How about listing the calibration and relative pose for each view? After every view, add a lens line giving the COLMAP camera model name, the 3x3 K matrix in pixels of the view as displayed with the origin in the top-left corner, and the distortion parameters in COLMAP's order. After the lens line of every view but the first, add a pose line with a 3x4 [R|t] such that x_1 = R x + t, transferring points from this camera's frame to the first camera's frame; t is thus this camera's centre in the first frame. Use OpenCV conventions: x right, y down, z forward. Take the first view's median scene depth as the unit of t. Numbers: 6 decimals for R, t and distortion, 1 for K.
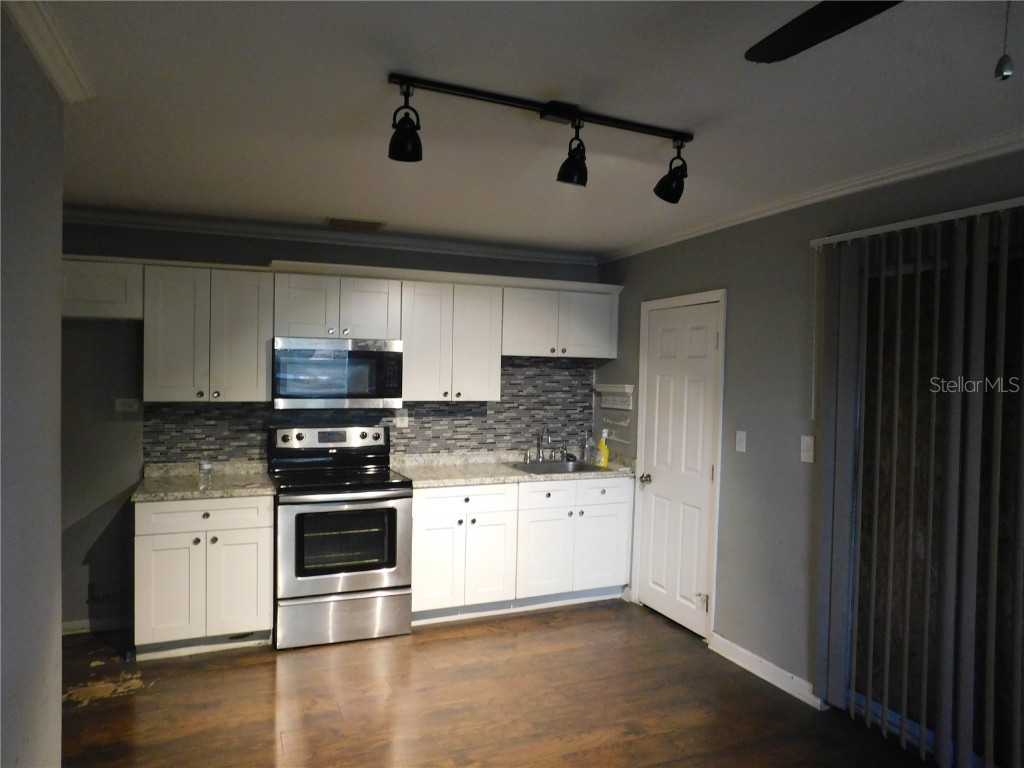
lens RADIAL K [[674.1, 0, 512.0], [0, 674.1, 384.0], [0, 0, 1]] dist [-0.031728, 0.002896]
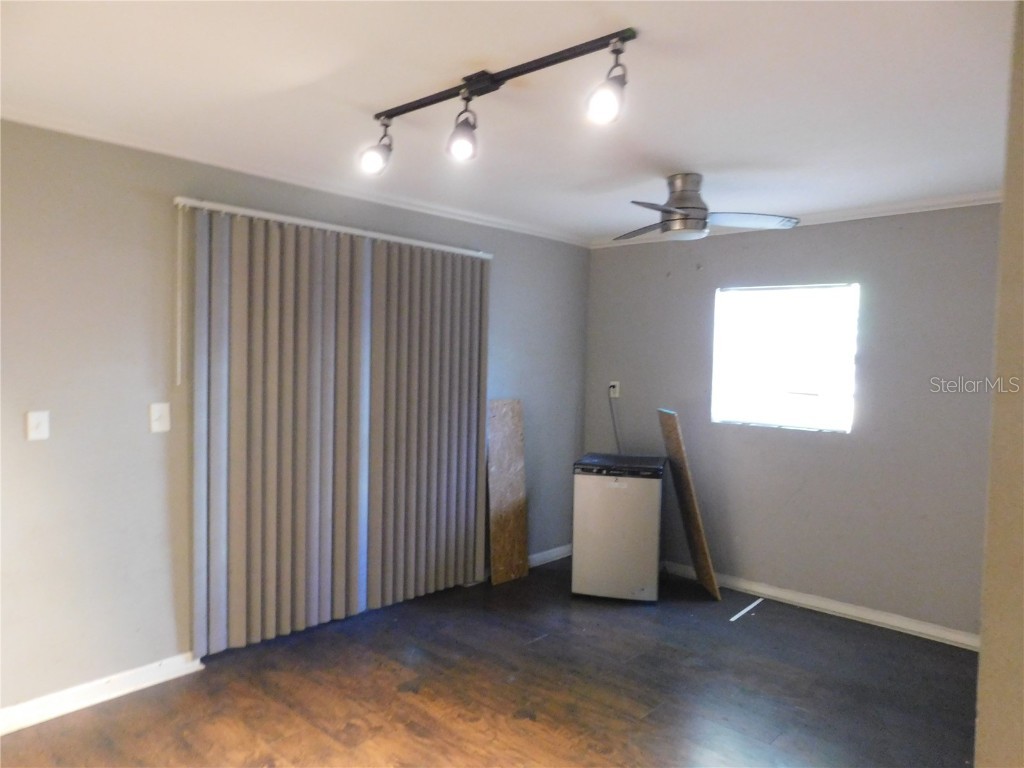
lens RADIAL K [[674.1, 0, 512.0], [0, 674.1, 384.0], [0, 0, 1]] dist [-0.031728, 0.002896]
pose [[-0.404867, -0.055644, 0.912681, -0.629332], [-0.013671, 0.998403, 0.054806, -0.007756], [-0.914273, 0.009712, -0.404981, 0.966621]]
